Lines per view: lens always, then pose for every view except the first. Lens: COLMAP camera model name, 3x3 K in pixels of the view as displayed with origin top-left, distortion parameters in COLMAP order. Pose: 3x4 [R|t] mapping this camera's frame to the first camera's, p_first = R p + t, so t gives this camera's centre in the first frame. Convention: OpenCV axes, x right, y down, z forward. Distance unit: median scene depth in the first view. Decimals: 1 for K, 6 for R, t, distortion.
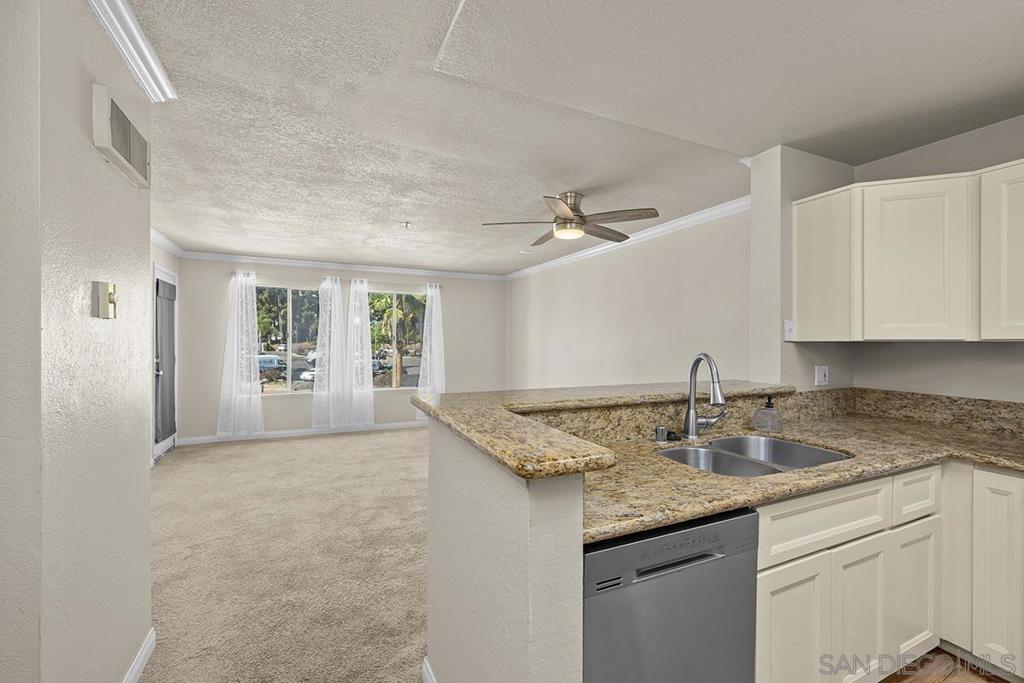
lens RADIAL K [[430.6, 0, 512.3], [0, 430.6, 341.2], [0, 0, 1]] dist [0.004213, -0.000224]
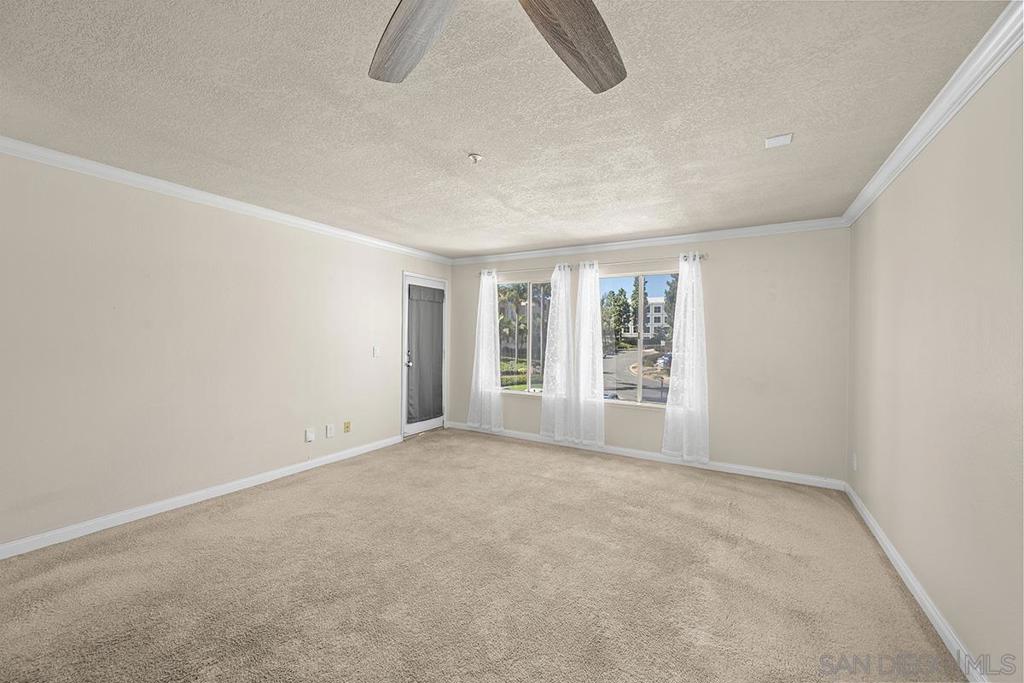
lens RADIAL K [[402.5, 0, 515.1], [0, 402.5, 338.3], [0, 0, 1]] dist [-0.001438, -0.000079]
pose [[0.569179, 0.005712, -0.822194, 0.235303], [-0.010782, 0.999942, -0.000517, 0.000500], [0.822143, 0.009159, 0.569208, 0.572189]]
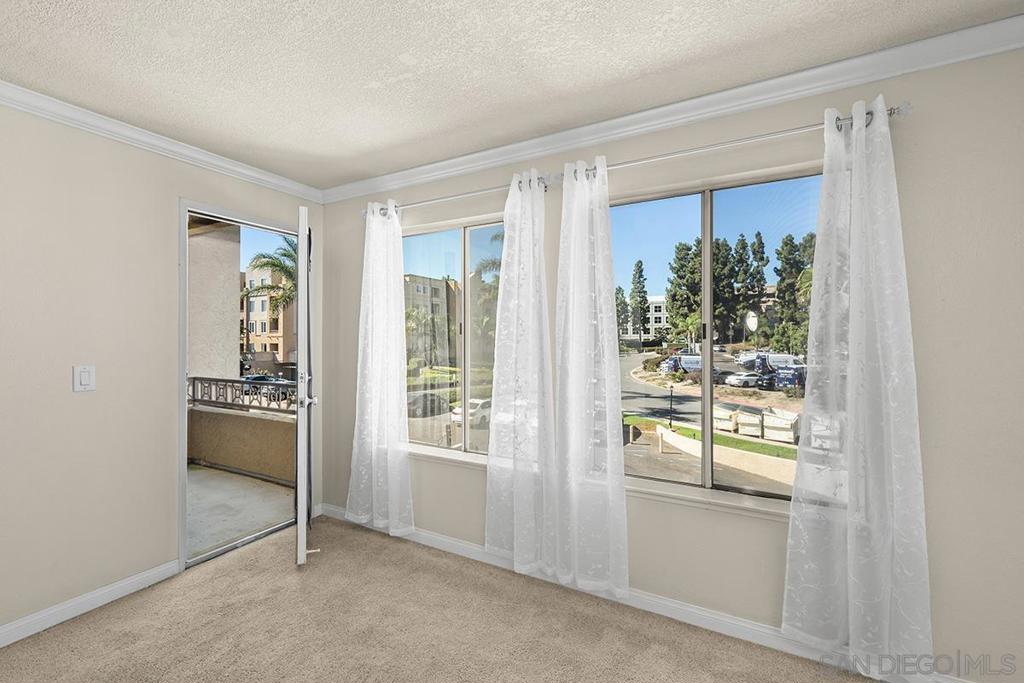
lens RADIAL K [[430.6, 0, 515.3], [0, 430.6, 335.6], [0, 0, 1]] dist [0.004213, -0.000224]
pose [[0.587543, -0.013121, -0.809087, -0.132589], [0.001594, 0.999885, -0.015058, -0.000004], [0.809192, 0.007558, 0.587496, 0.936976]]
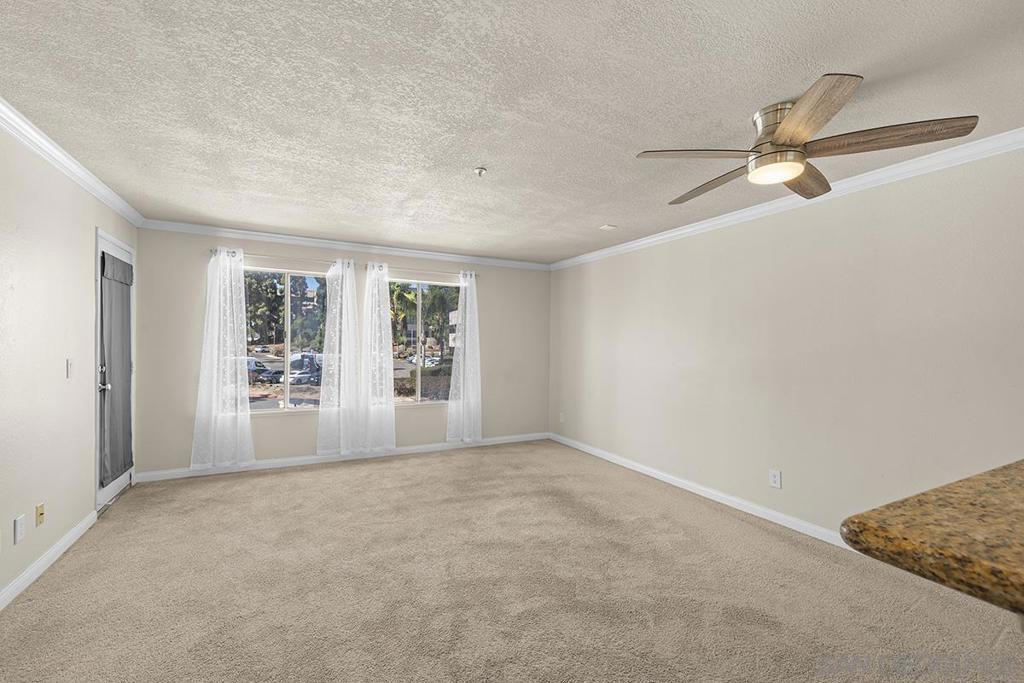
lens RADIAL K [[430.6, 0, 512.4], [0, 430.6, 346.4], [0, 0, 1]] dist [0.004213, -0.000224]
pose [[0.999075, 0.005492, 0.042652, -0.179423], [-0.005764, 0.999964, 0.006264, -0.000096], [-0.042616, -0.006504, 0.999070, 0.257463]]
